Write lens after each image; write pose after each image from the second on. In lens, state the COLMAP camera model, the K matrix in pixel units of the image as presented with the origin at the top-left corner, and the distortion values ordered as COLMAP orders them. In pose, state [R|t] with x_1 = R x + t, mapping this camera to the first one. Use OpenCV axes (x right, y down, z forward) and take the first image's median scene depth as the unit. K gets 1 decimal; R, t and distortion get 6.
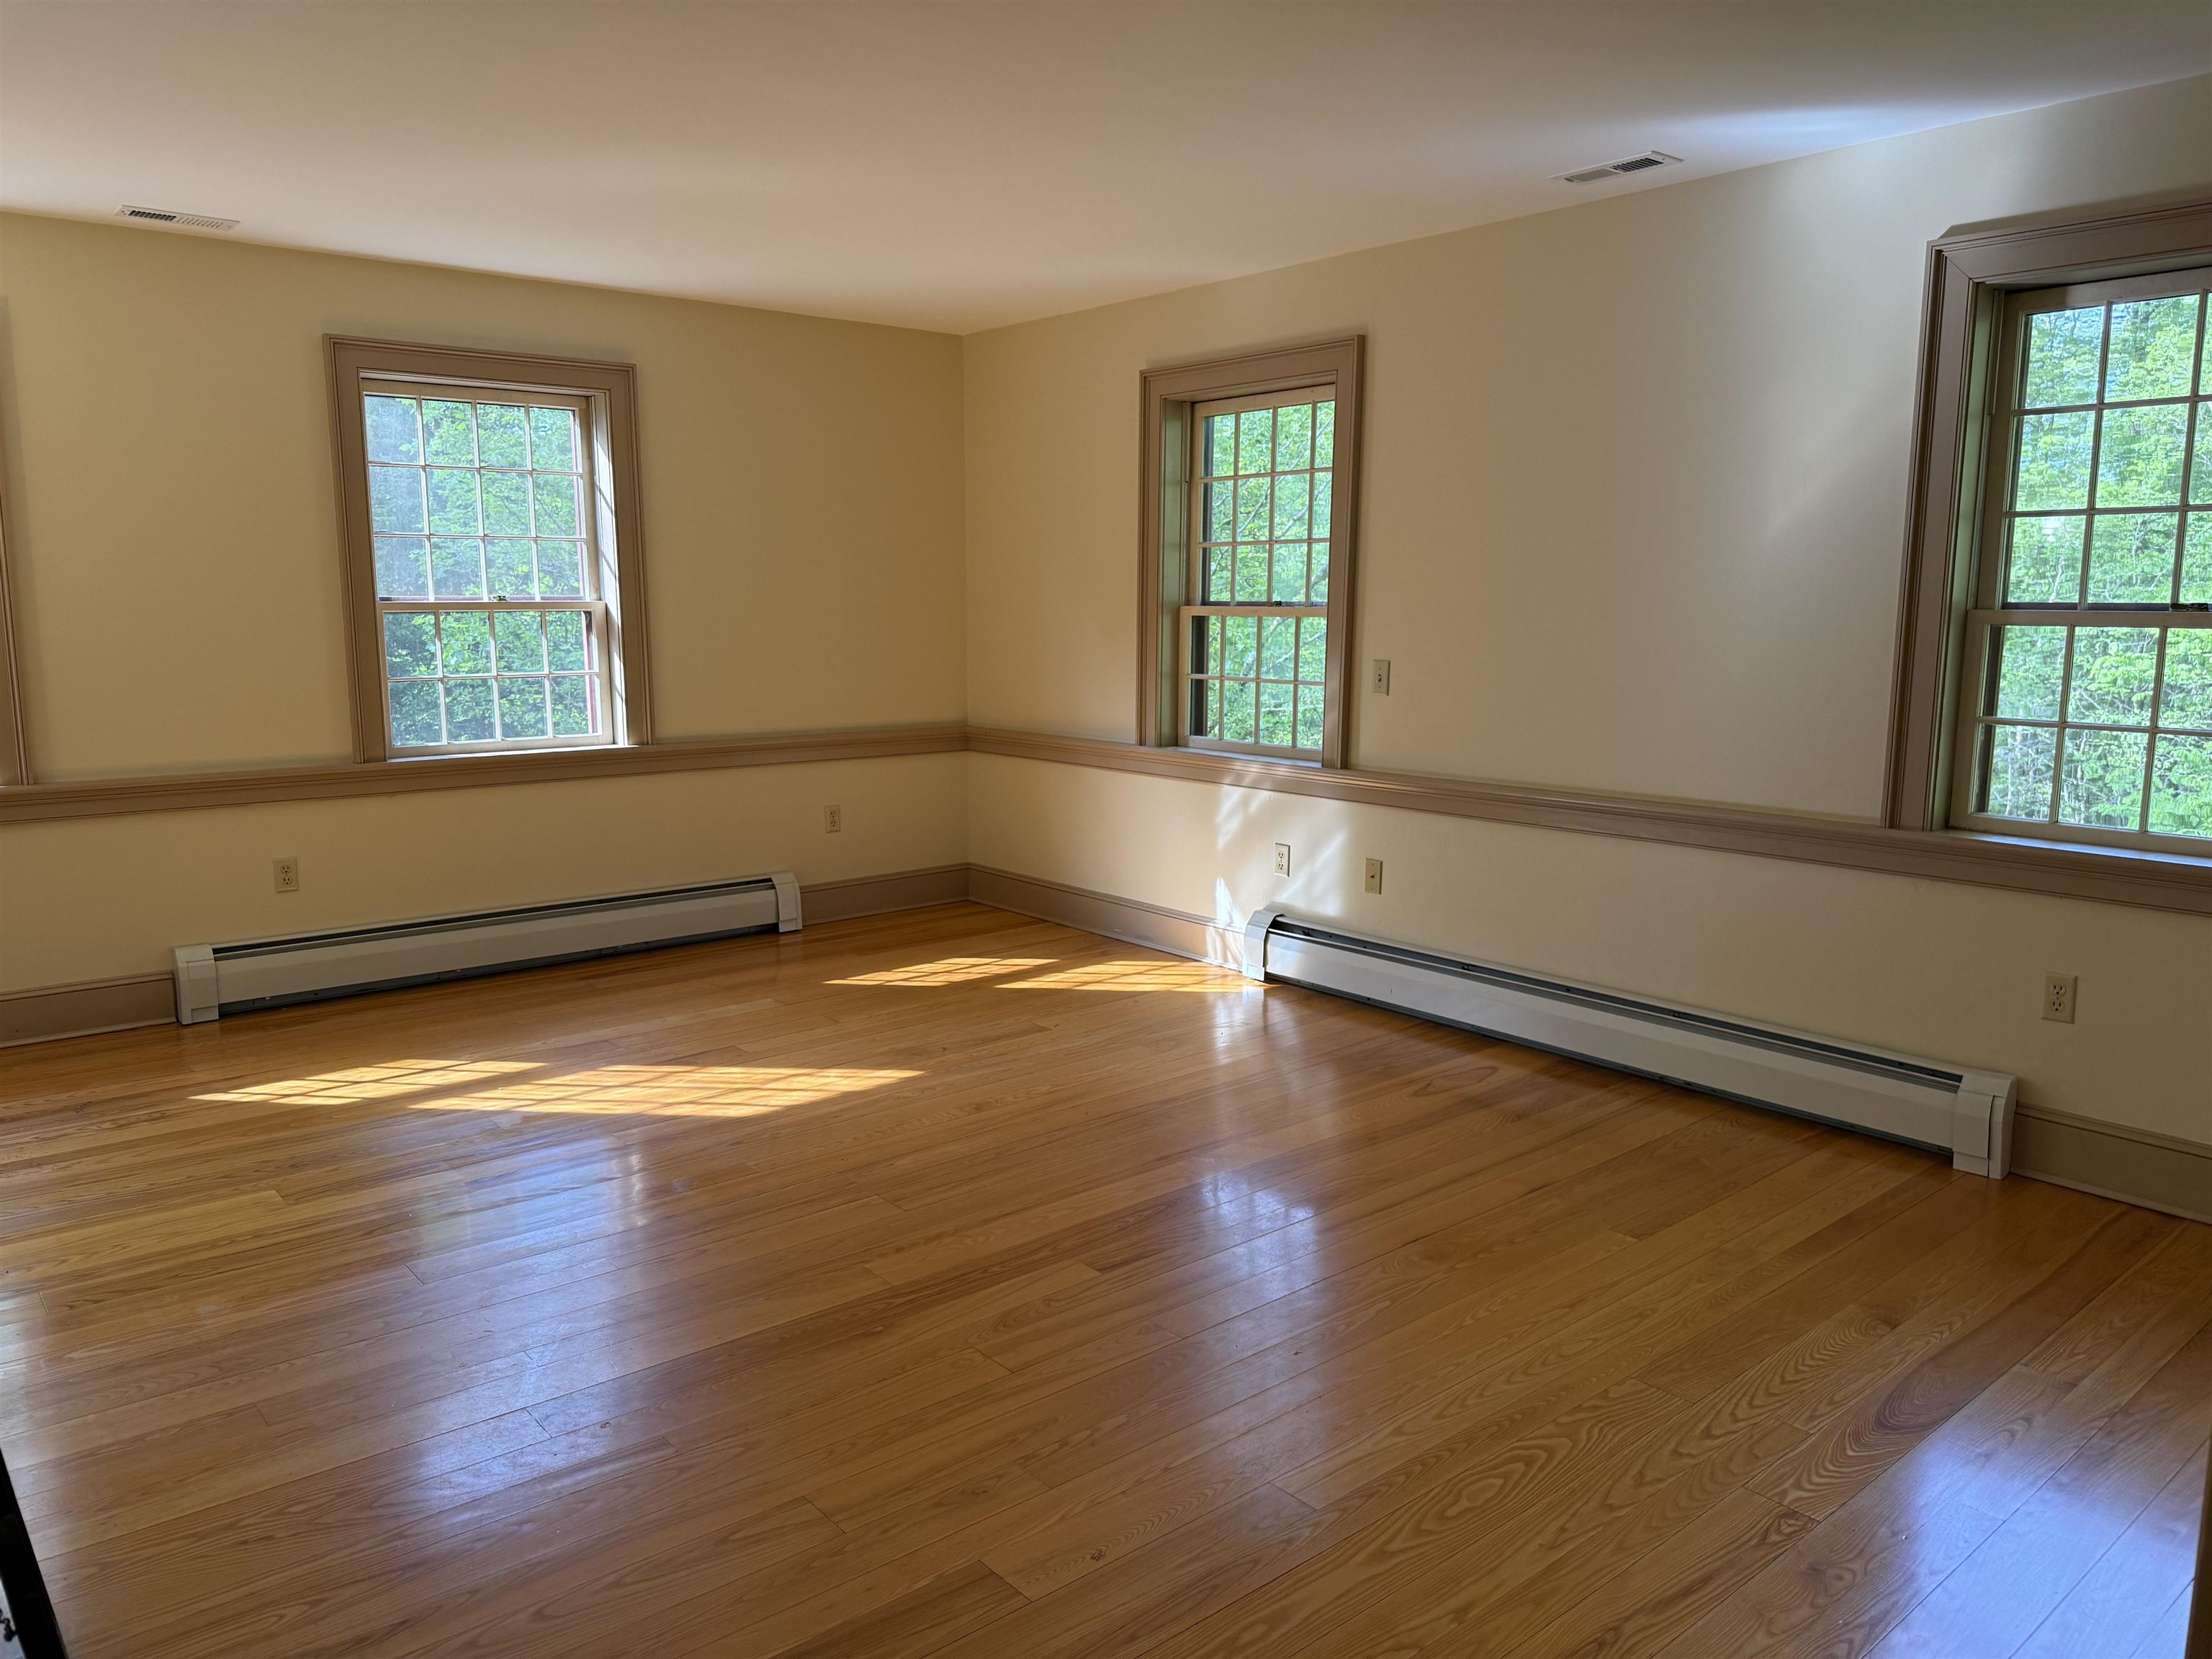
lens RADIAL K [[1547.7, 0, 1106.6], [0, 1547.7, 836.4], [0, 0, 1]] dist [0.154668, -0.250402]
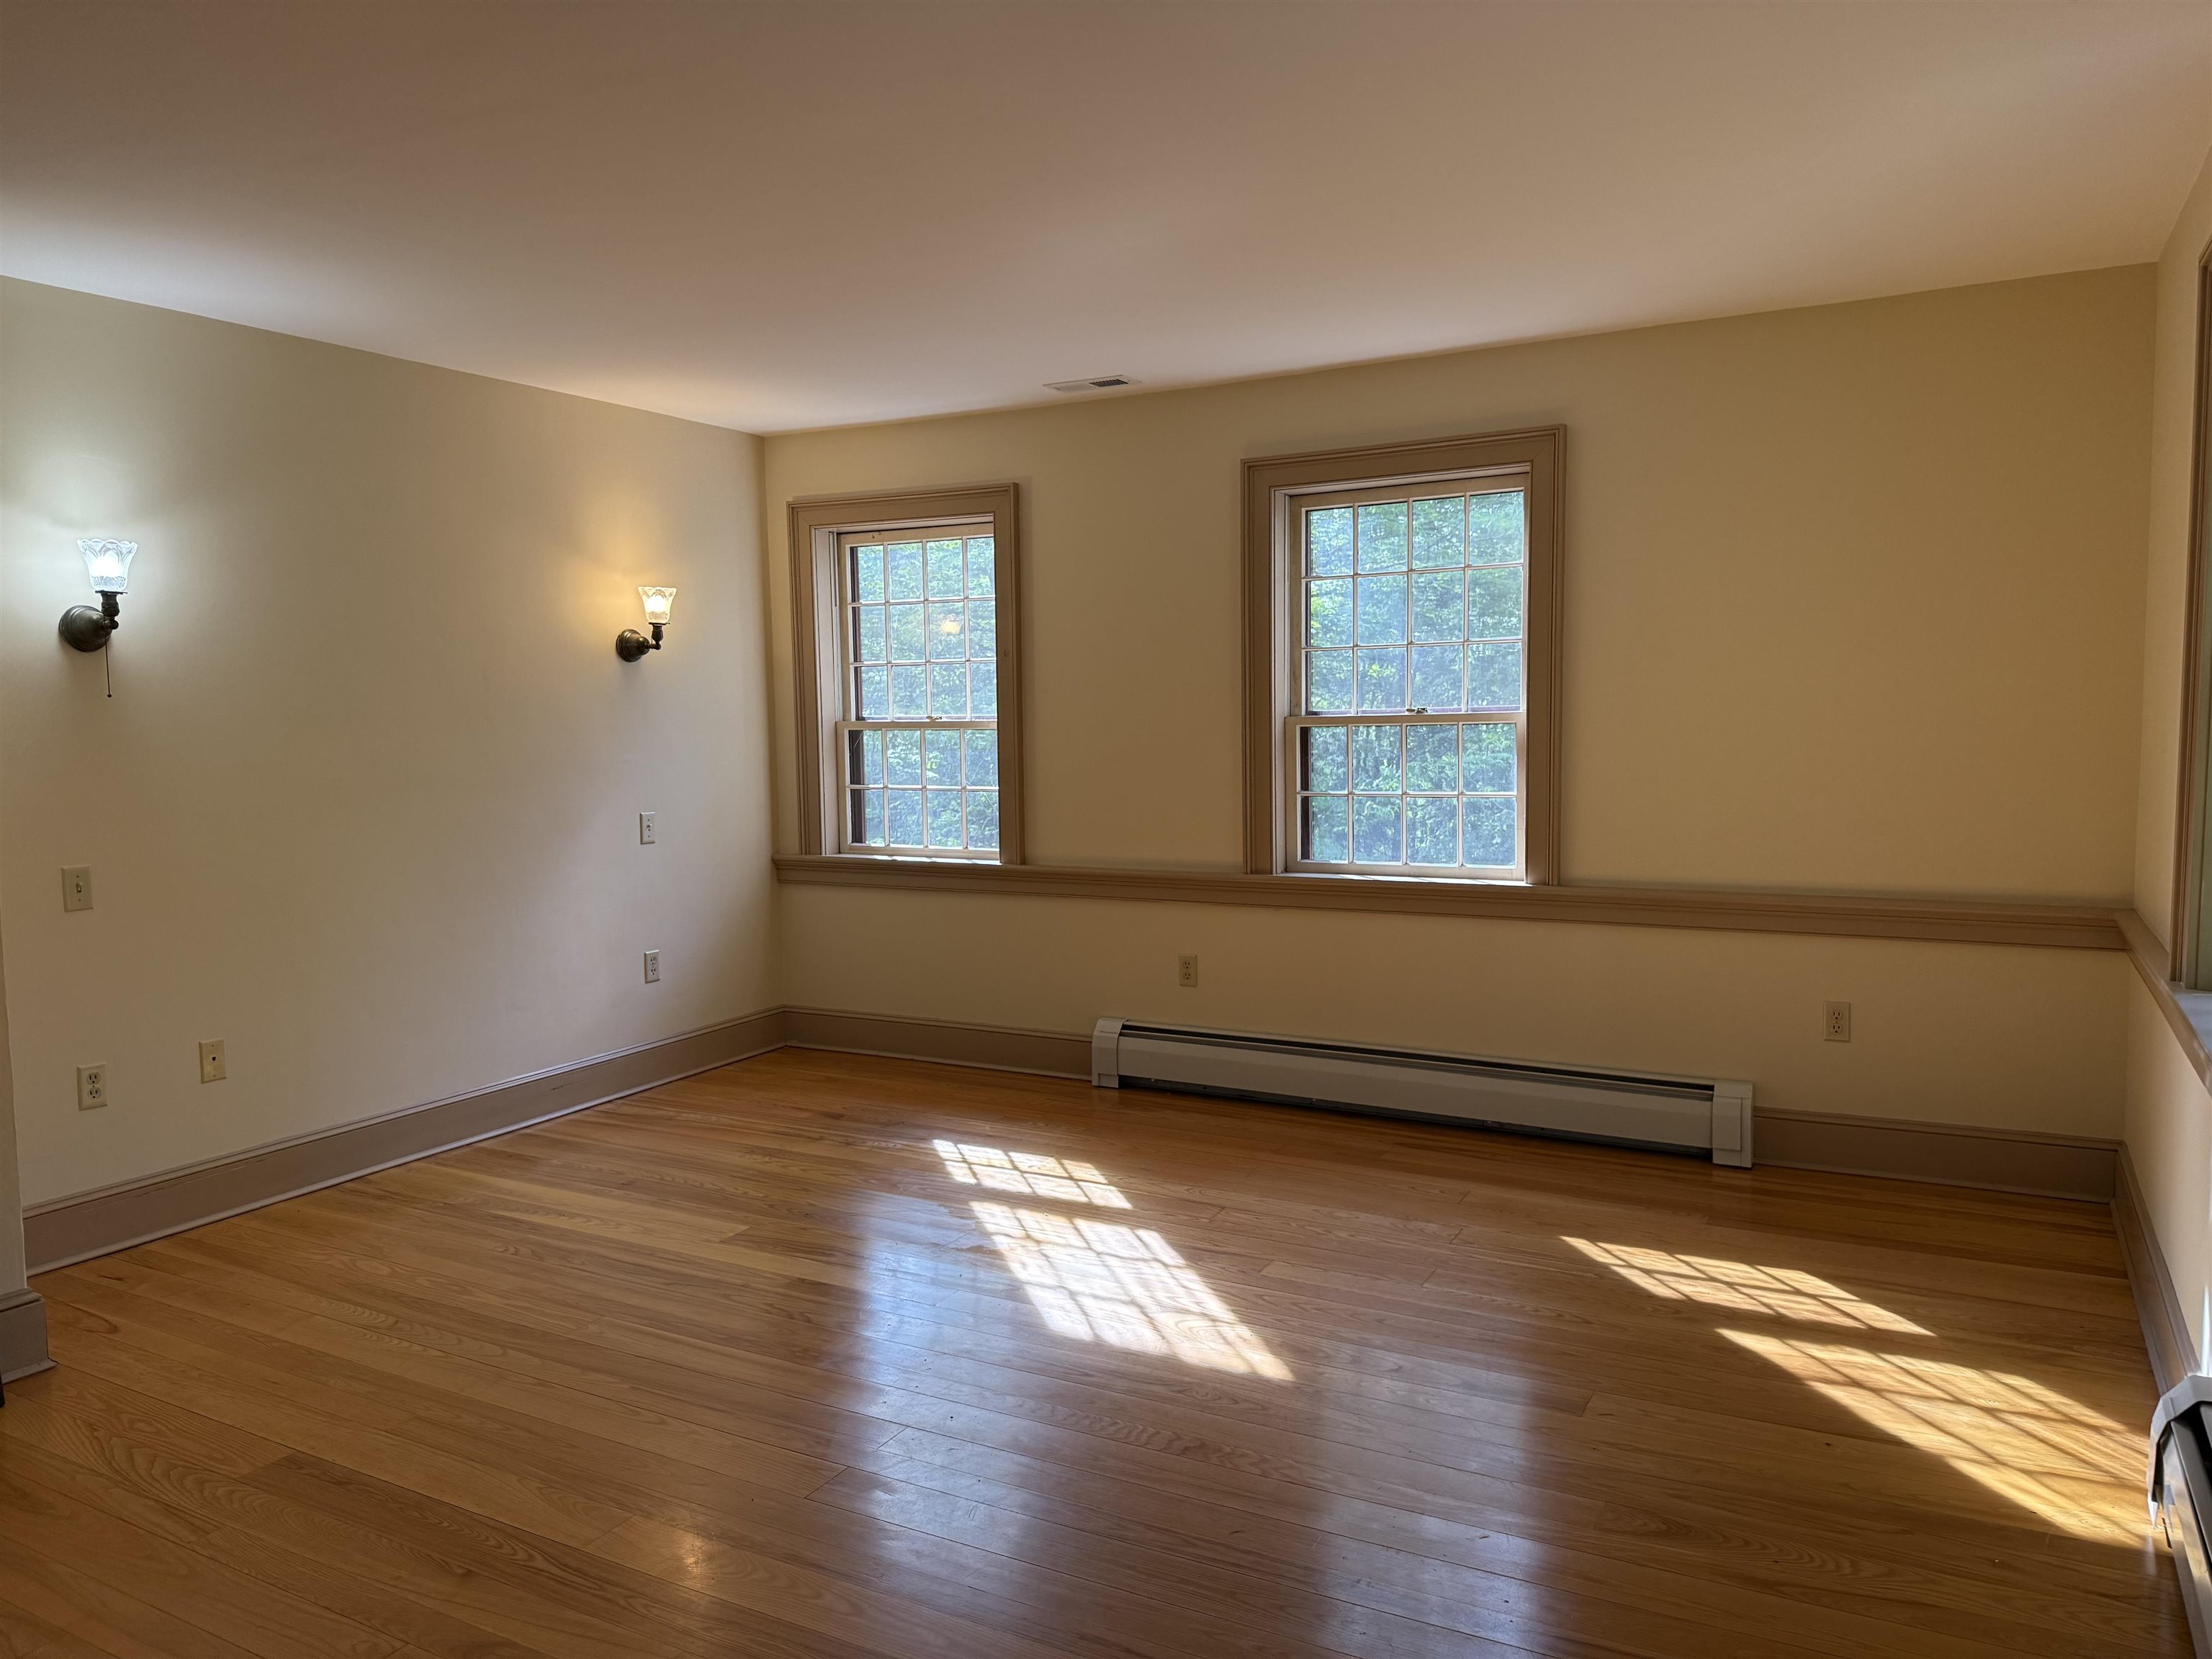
lens RADIAL K [[1547.7, 0, 1106.6], [0, 1547.7, 836.4], [0, 0, 1]] dist [0.154668, -0.250402]
pose [[0.355745, 0.069691, -0.931981, 0.429072], [-0.128020, 0.991450, 0.025272, -0.084338], [0.925773, 0.110322, 0.361625, 0.556511]]
